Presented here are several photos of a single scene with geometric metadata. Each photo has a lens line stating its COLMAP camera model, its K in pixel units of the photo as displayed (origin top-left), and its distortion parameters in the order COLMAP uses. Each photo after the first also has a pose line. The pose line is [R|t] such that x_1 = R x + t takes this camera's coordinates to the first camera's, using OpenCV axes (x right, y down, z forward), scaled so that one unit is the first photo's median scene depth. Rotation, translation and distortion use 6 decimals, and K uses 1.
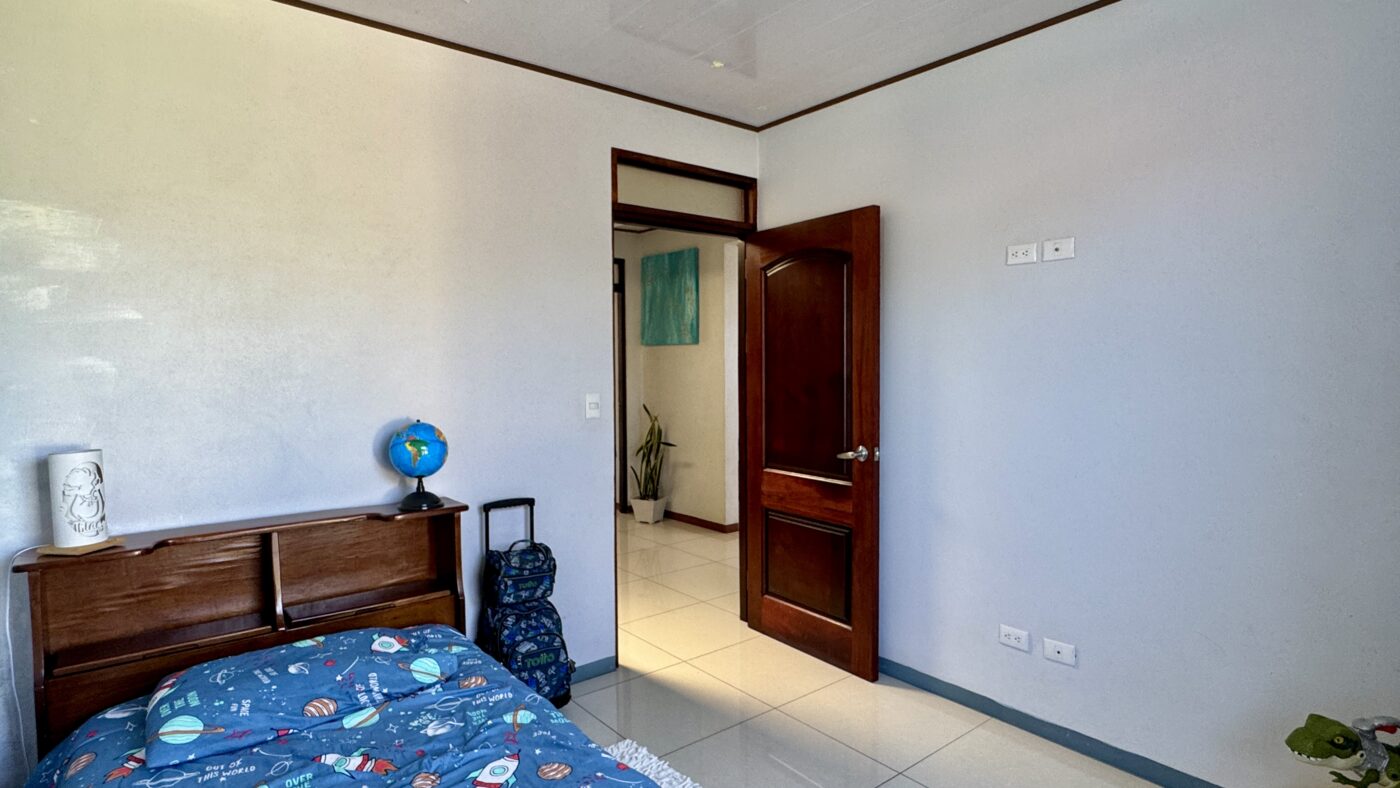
lens RADIAL K [[729.4, 0, 690.5], [0, 729.4, 398.0], [0, 0, 1]] dist [-0.005578, -0.000136]
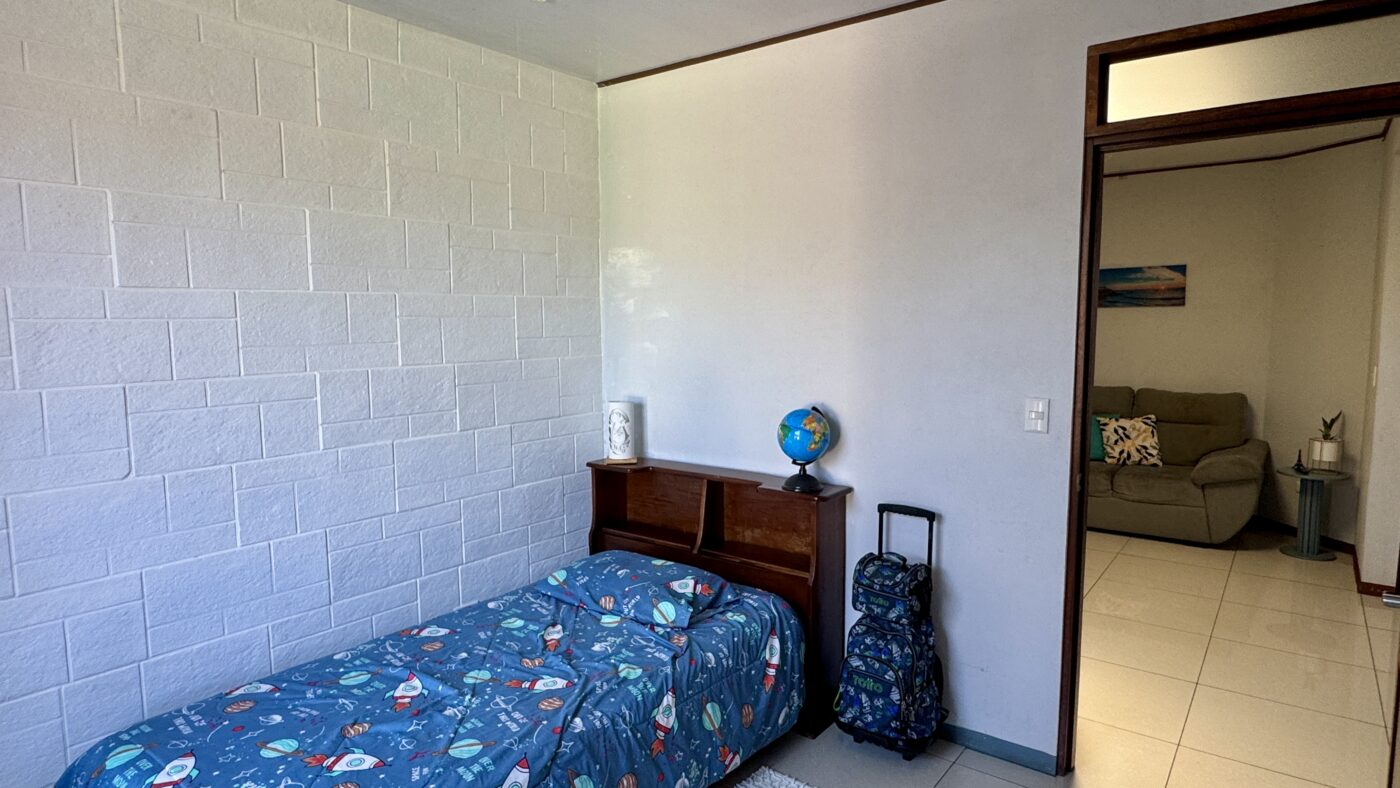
lens RADIAL K [[789.6, 0, 692.4], [0, 789.6, 395.2], [0, 0, 1]] dist [-0.001828, 0.001931]
pose [[0.223957, 0.102034, -0.969243, 0.749107], [-0.038914, 0.994648, 0.095717, -0.095935], [0.973822, 0.016280, 0.226729, 0.628589]]
